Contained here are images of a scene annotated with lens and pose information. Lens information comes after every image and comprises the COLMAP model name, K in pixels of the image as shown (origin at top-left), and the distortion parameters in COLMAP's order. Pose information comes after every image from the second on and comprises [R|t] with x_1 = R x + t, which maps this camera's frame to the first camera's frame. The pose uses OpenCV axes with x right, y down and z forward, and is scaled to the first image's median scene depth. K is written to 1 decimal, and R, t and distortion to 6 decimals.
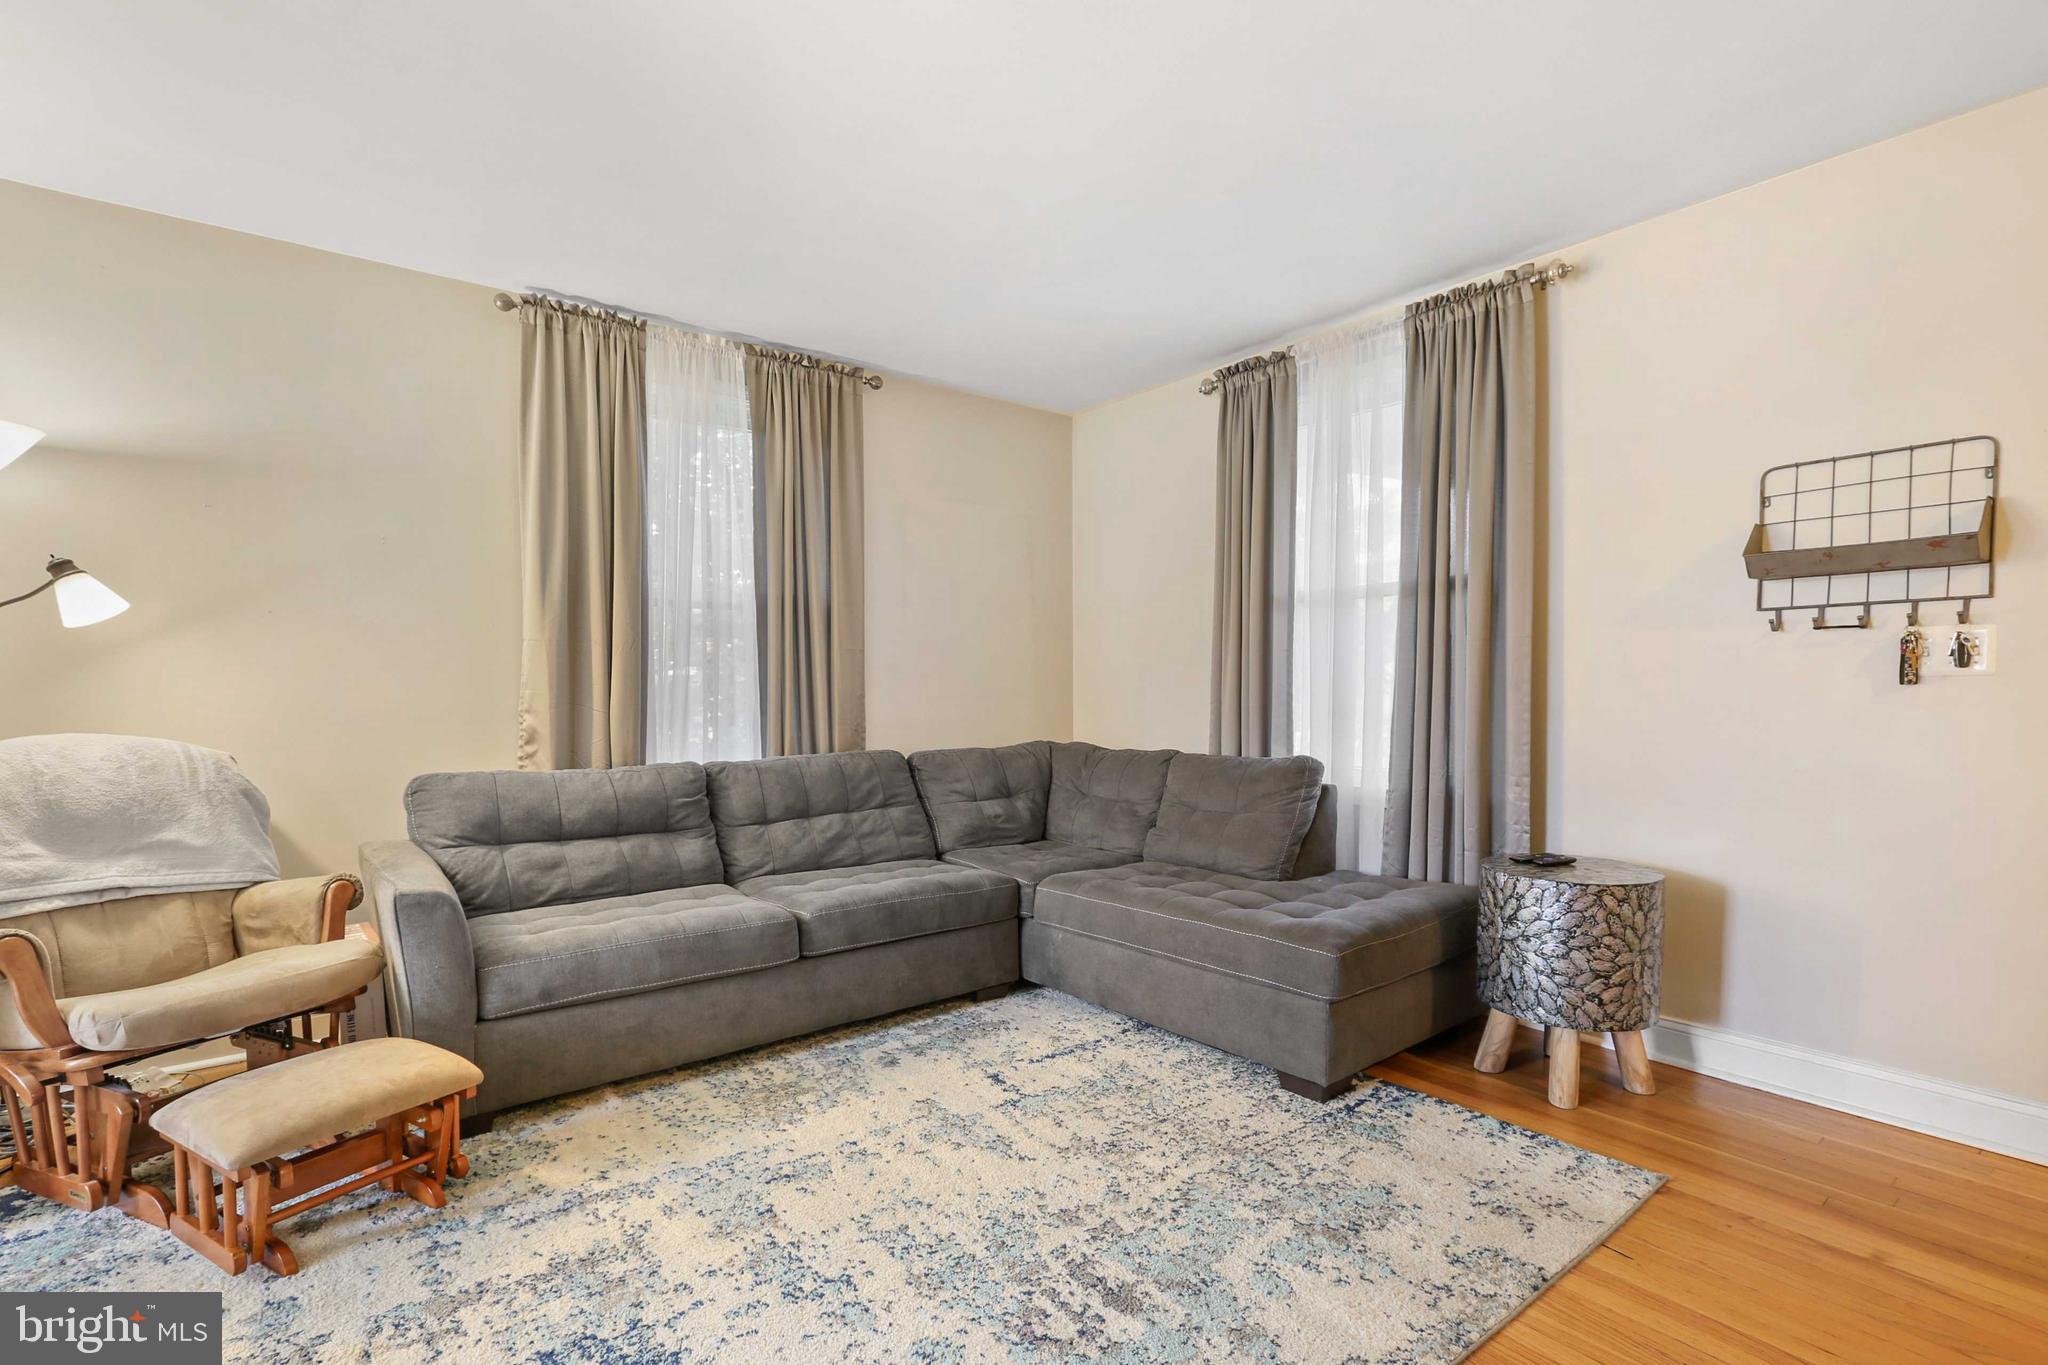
lens RADIAL K [[951.6, 0, 1023.1], [0, 951.6, 737.9], [0, 0, 1]] dist [-0.003151, -0.000376]
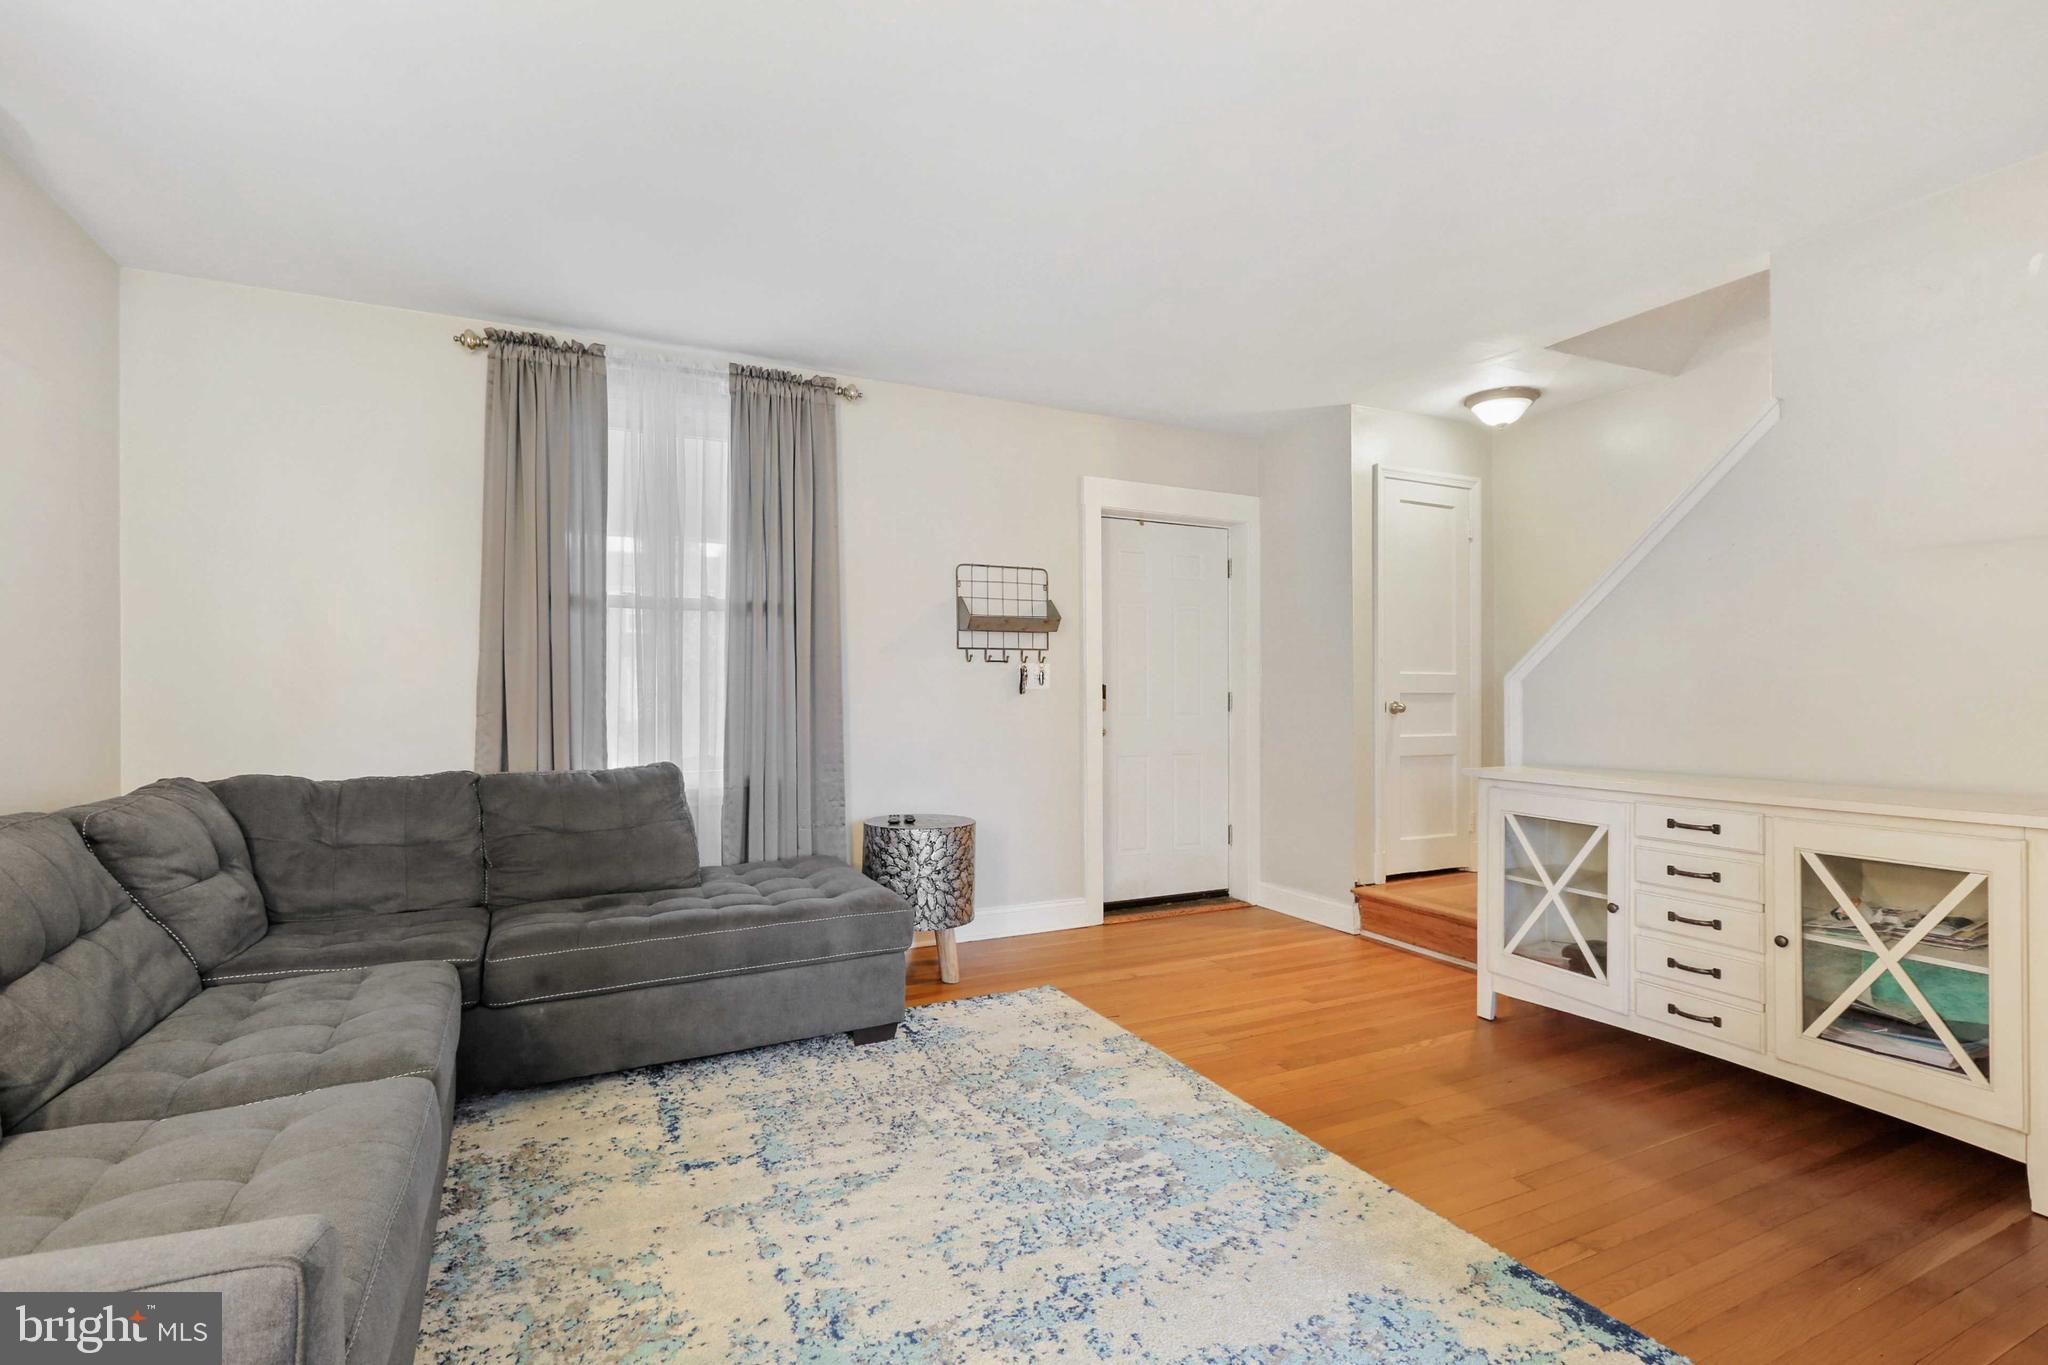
lens RADIAL K [[968.4, 0, 1014.9], [0, 968.4, 691.0], [0, 0, 1]] dist [-0.004576, -0.000605]
pose [[0.202498, 0.005659, 0.979266, -0.838288], [0.050083, 0.998615, -0.016127, -0.028640], [-0.978001, 0.052310, 0.201934, 0.563914]]
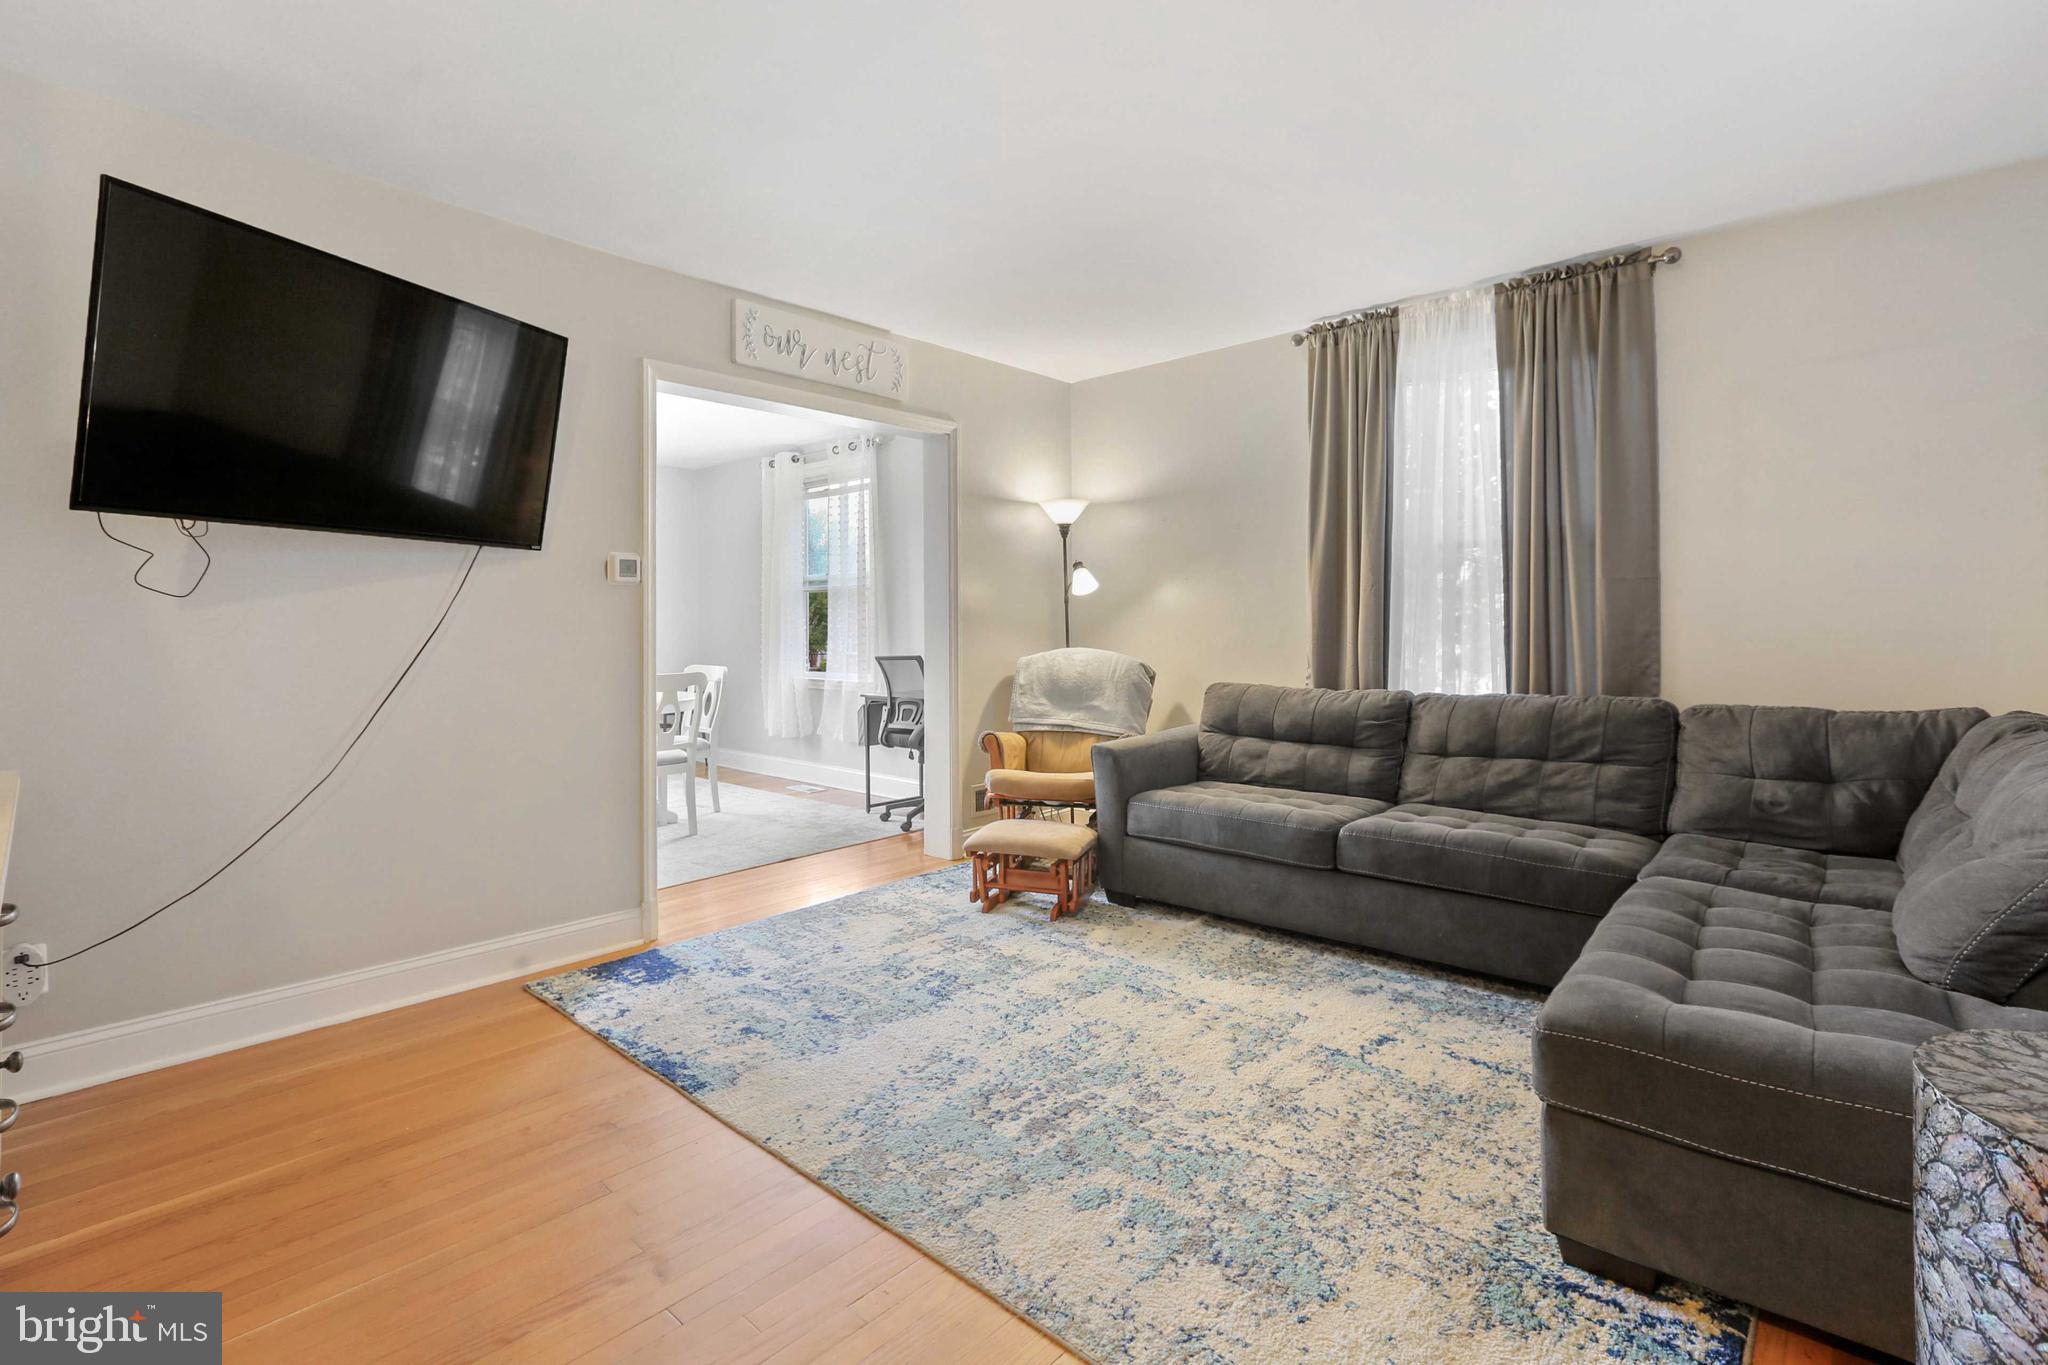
lens RADIAL K [[932.0, 0, 1015.0], [0, 932.0, 624.3], [0, 0, 1]] dist [-0.000250, -0.000196]
pose [[0.173282, -0.000334, -0.984872, 0.856911], [-0.046430, 0.998885, -0.008508, -0.029145], [0.983777, 0.047202, 0.173073, 0.486120]]
